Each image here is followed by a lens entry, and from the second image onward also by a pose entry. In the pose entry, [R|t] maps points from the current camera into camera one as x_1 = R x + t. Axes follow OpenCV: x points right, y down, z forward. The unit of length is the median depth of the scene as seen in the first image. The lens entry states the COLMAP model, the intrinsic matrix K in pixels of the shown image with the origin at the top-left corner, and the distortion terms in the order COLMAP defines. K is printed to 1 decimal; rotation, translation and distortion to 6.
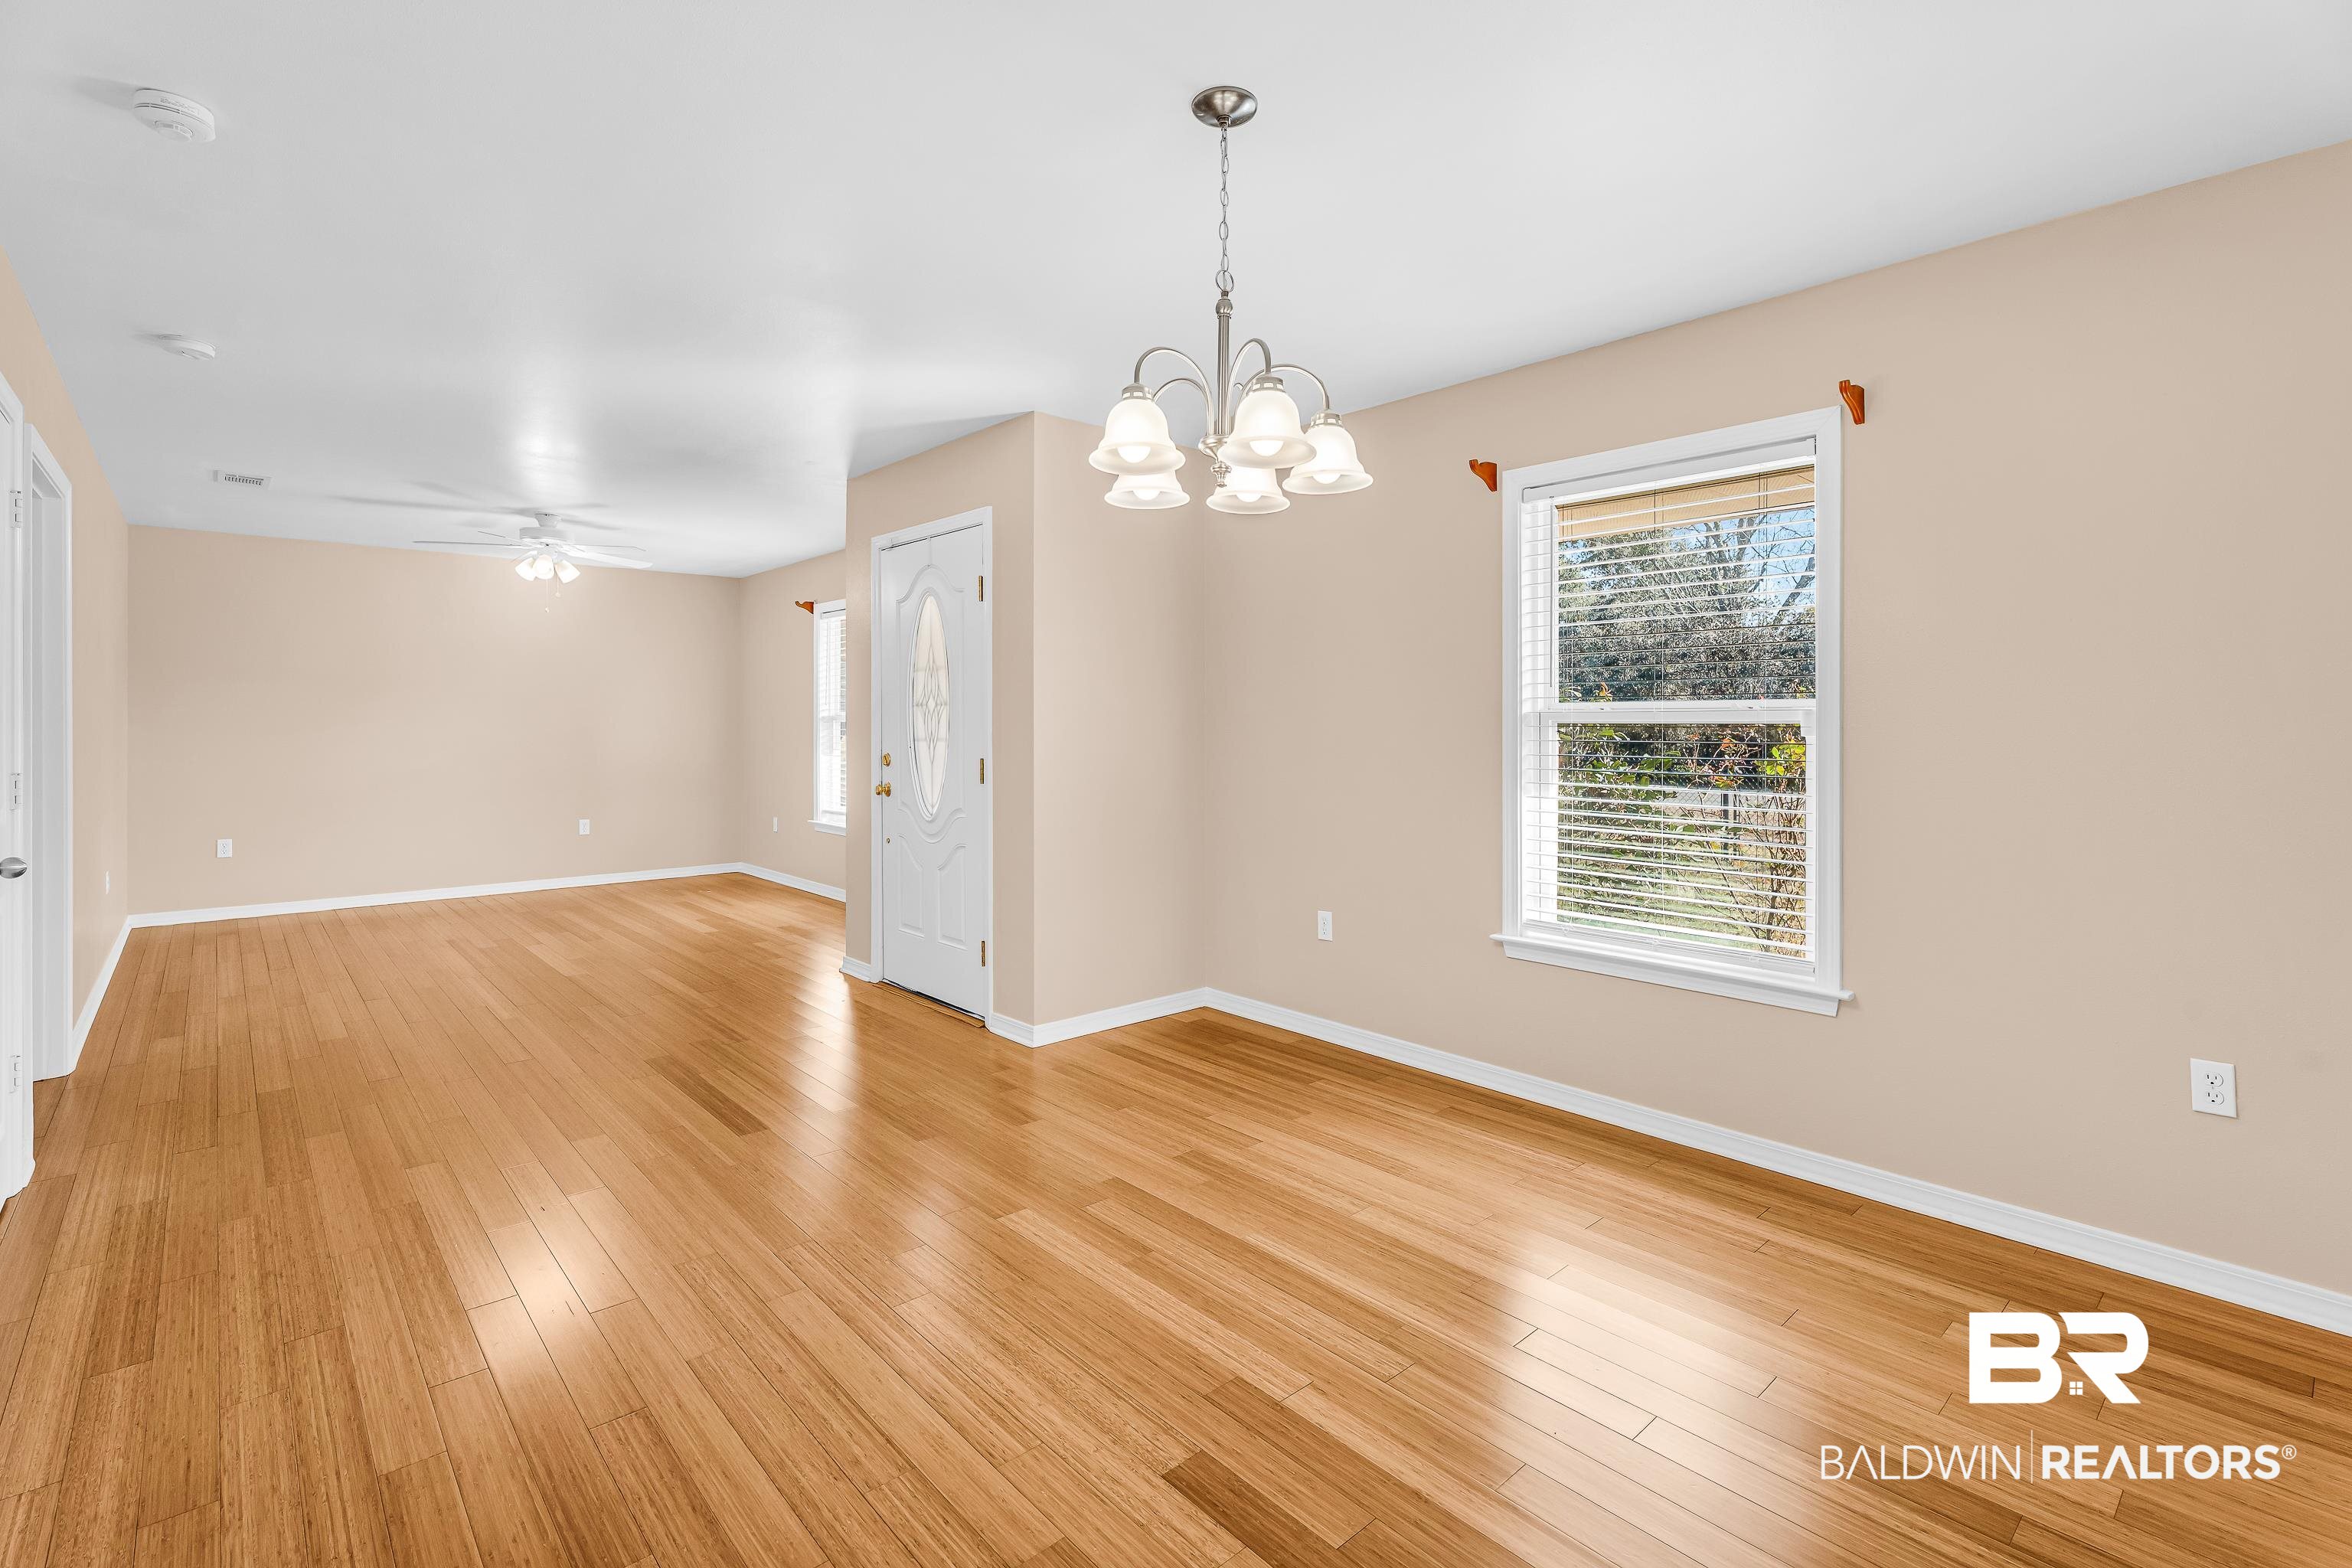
lens RADIAL K [[1072.5, 0, 1180.9], [0, 1072.5, 729.0], [0, 0, 1]] dist [0.002787, -0.000105]
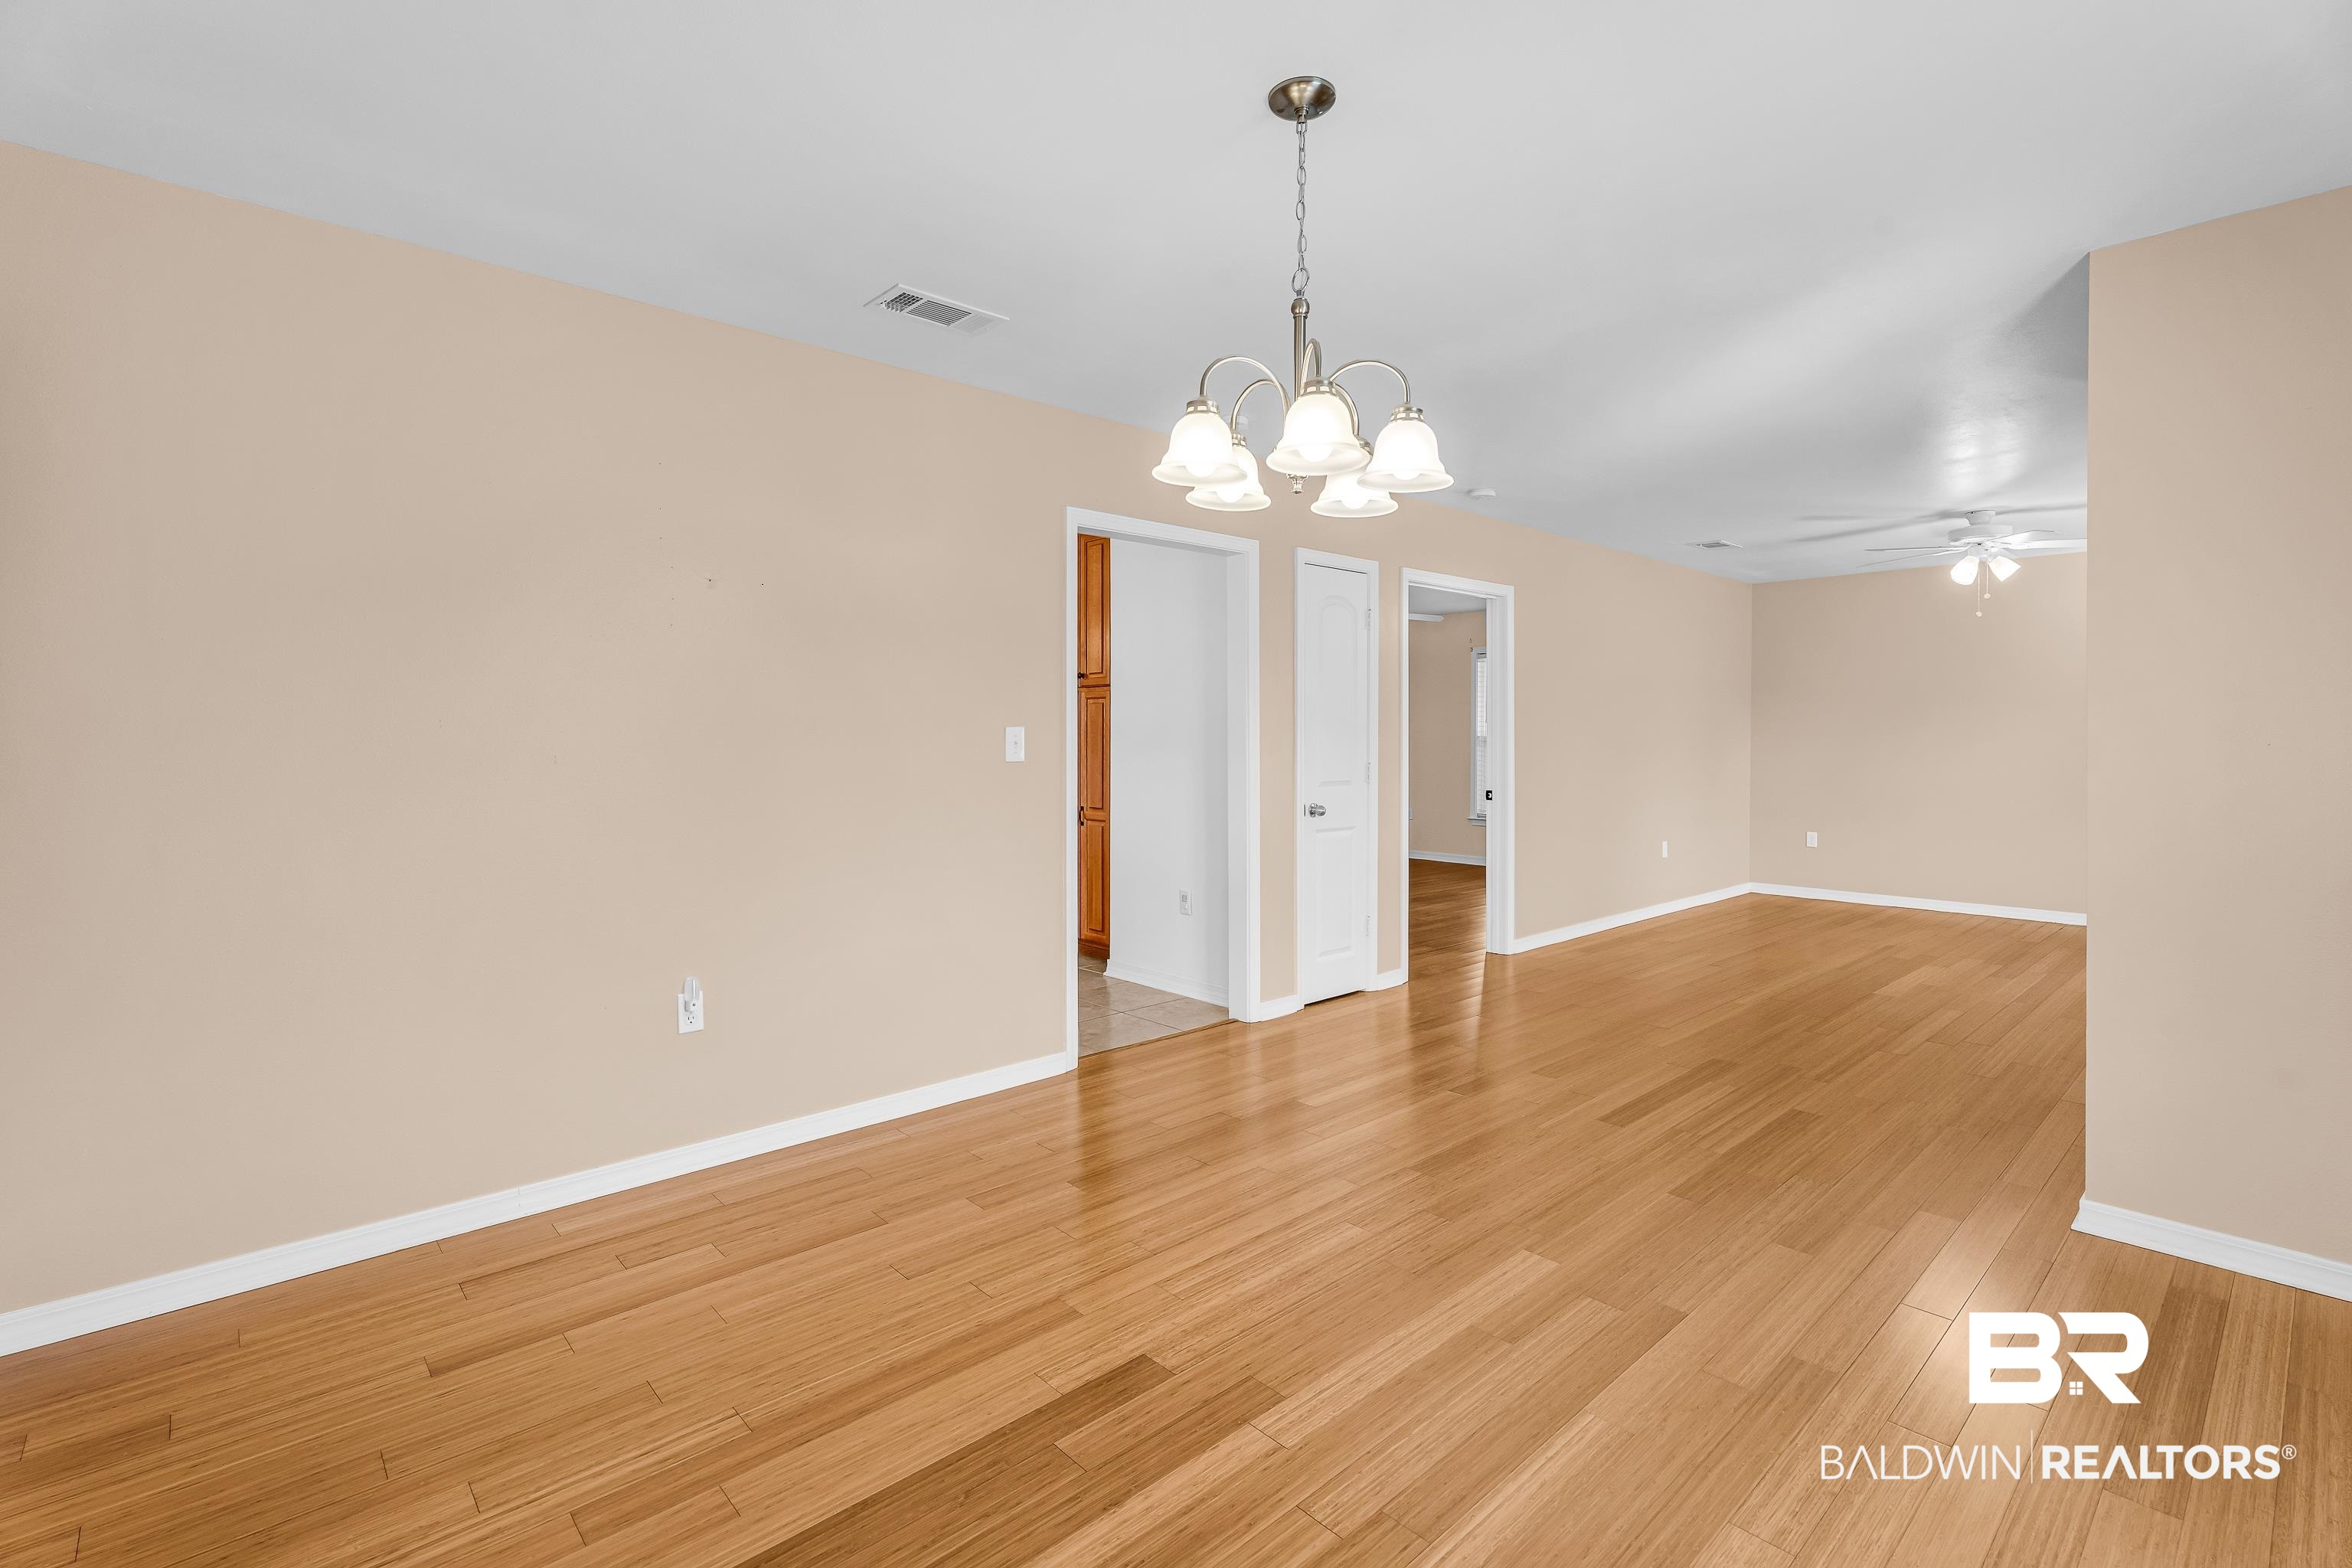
lens RADIAL K [[1050.6, 0, 1145.2], [0, 1050.6, 757.6], [0, 0, 1]] dist [-0.000181, 0.000097]
pose [[-0.009916, 0.016436, -0.999816, 0.704188], [-0.001257, 0.999864, 0.016450, -0.000549], [0.999950, 0.001420, -0.009894, 0.613303]]
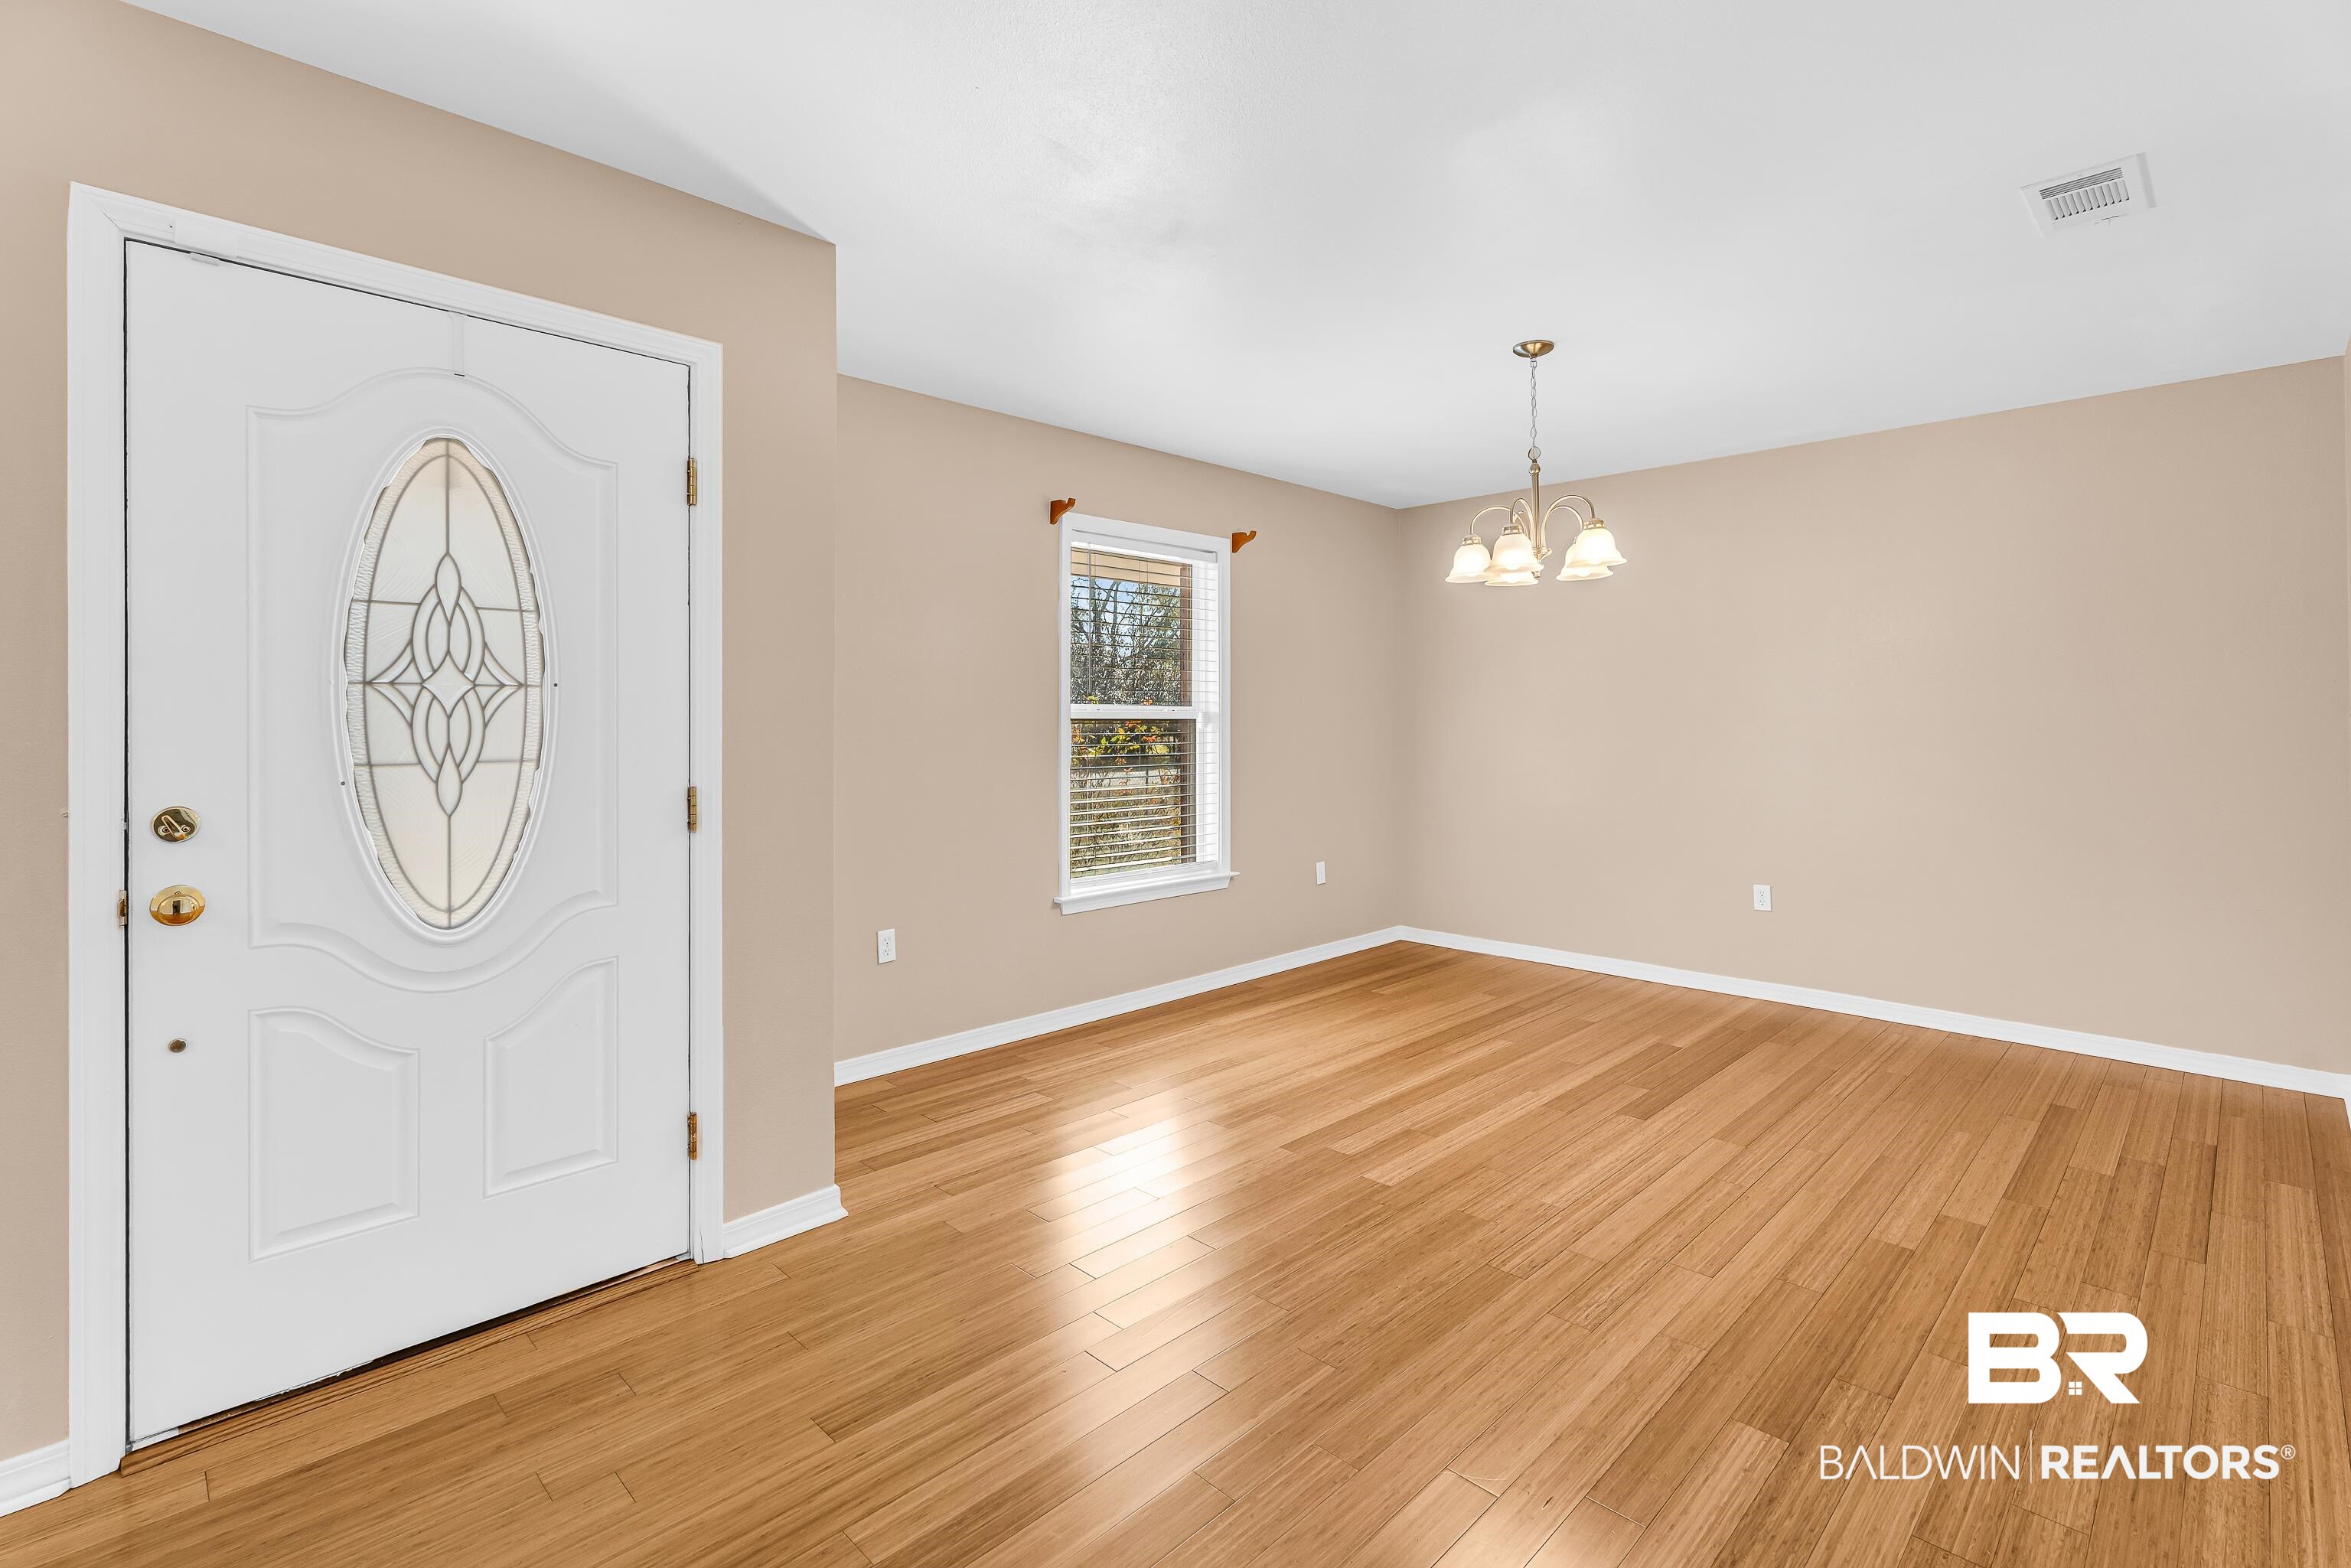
lens RADIAL K [[1088.9, 0, 1156.5], [0, 1088.9, 728.0], [0, 0, 1]] dist [0.001518, 0.001258]
pose [[-0.048538, -0.008412, 0.998786, -1.135819], [0.007273, 0.999935, 0.008775, -0.009000], [-0.998795, 0.007690, -0.048474, 1.175436]]
